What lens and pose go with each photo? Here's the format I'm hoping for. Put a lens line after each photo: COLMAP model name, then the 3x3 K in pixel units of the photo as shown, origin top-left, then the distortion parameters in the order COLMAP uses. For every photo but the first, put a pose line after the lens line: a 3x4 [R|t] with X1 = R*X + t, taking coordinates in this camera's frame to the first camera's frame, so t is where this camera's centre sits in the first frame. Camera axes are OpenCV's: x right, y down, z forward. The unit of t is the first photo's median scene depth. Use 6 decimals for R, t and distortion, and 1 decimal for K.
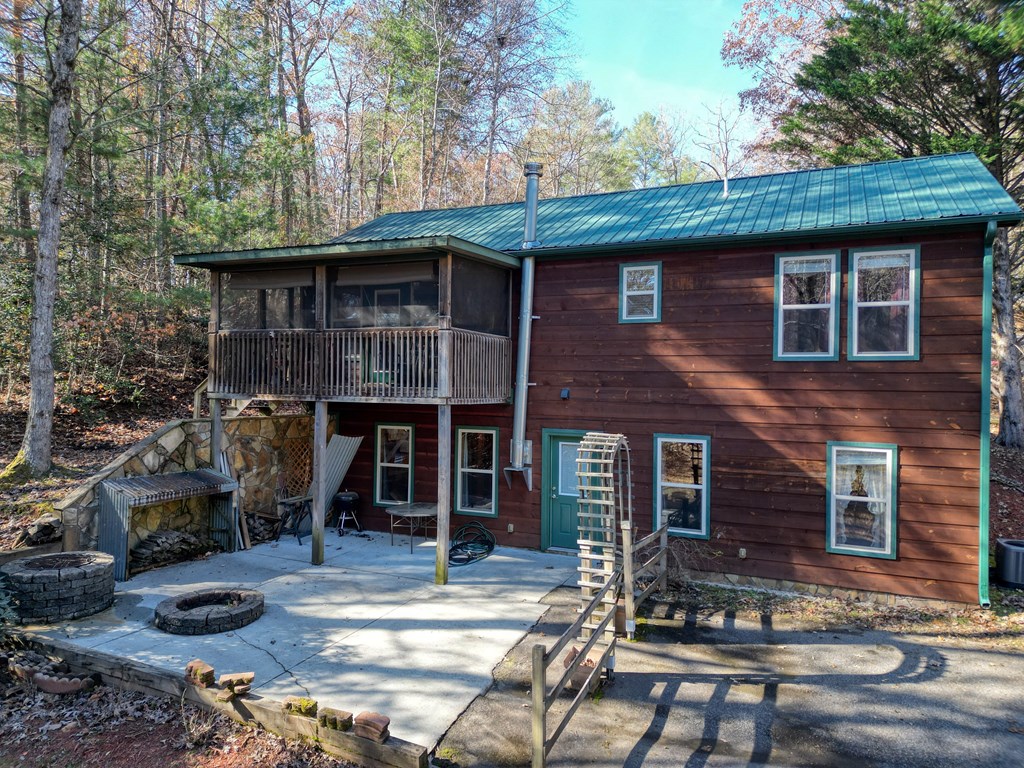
lens RADIAL K [[672.4, 0, 512.0], [0, 672.4, 384.0], [0, 0, 1]] dist [0.000641, 0.000048]
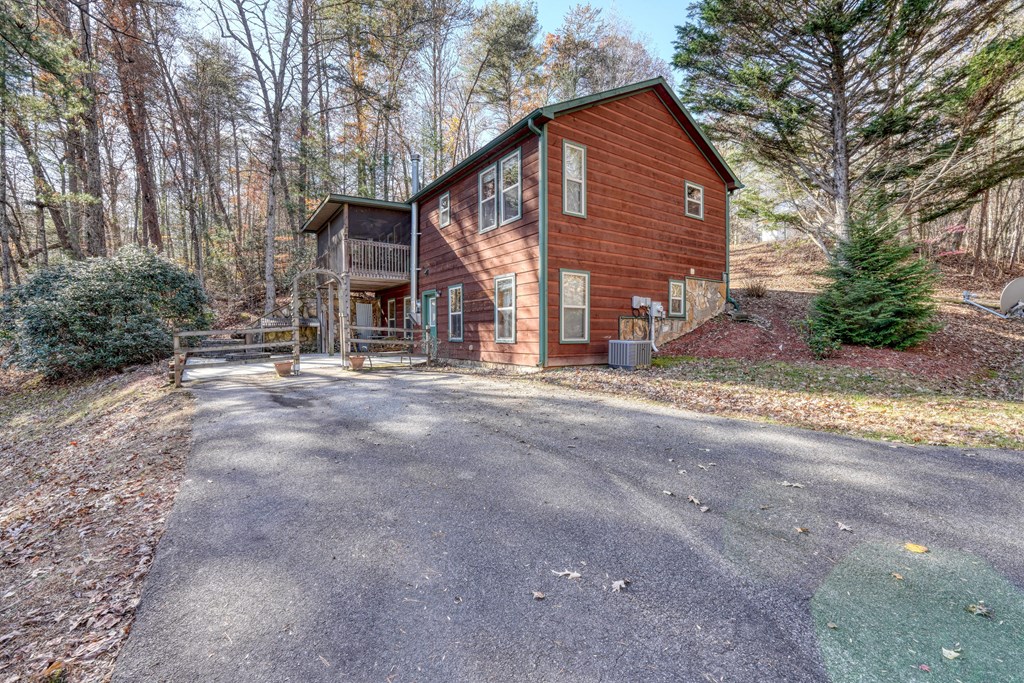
lens RADIAL K [[433.2, 0, 513.7], [0, 433.2, 339.3], [0, 0, 1]] dist [-0.007800, 0.005392]
pose [[0.851598, -0.010971, -0.524081, 0.927686], [0.012903, 0.999917, 0.000034, 0.209038], [0.524037, -0.006791, 0.851668, 0.090605]]
